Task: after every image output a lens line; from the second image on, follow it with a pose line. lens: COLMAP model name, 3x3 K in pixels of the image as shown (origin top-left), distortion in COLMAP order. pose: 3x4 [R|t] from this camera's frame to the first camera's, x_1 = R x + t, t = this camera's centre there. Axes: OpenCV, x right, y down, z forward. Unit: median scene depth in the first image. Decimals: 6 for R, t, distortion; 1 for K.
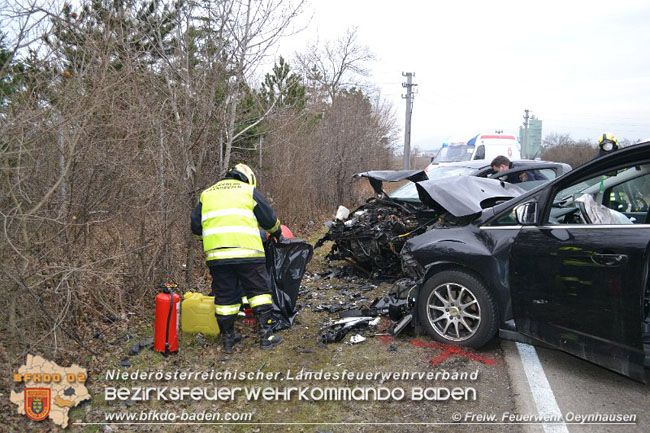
lens RADIAL K [[508.8, 0, 316.1], [0, 508.8, 215.8], [0, 0, 1]] dist [-0.093294, 0.006629]
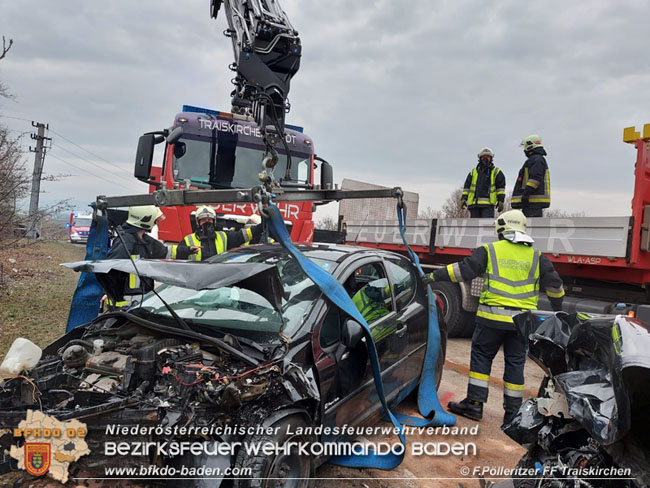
lens RADIAL K [[455.4, 0, 326.8], [0, 455.4, 247.1], [0, 0, 1]] dist [0.073077, -0.075334]
pose [[0.718796, 0.046575, 0.693659, -0.050005], [0.004524, 0.997419, -0.071658, -0.076336], [-0.695207, 0.054645, 0.716730, 0.662336]]
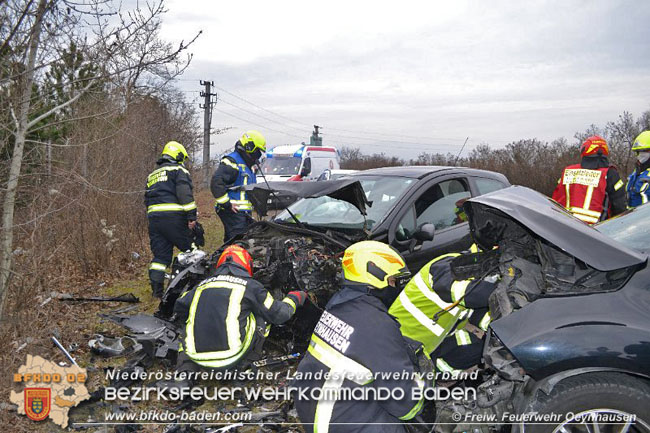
lens RADIAL K [[508.8, 0, 316.1], [0, 508.8, 215.8], [0, 0, 1]] dist [-0.093294, 0.006629]
pose [[0.915558, -0.021964, 0.401585, -0.105301], [0.033184, 0.999228, -0.021005, -0.031879], [-0.400814, 0.032558, 0.915581, 0.418777]]
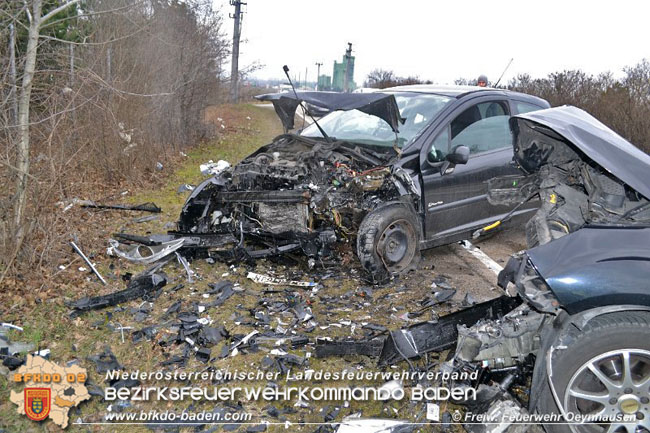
lens RADIAL K [[507.0, 0, 326.7], [0, 507.0, 239.3], [0, 0, 1]] dist [-0.092084, 0.008703]
pose [[0.928648, -0.045574, 0.368151, -0.094763], [-0.021675, 0.984063, 0.176493, -0.022486], [-0.370327, -0.171880, 0.912861, 0.444668]]
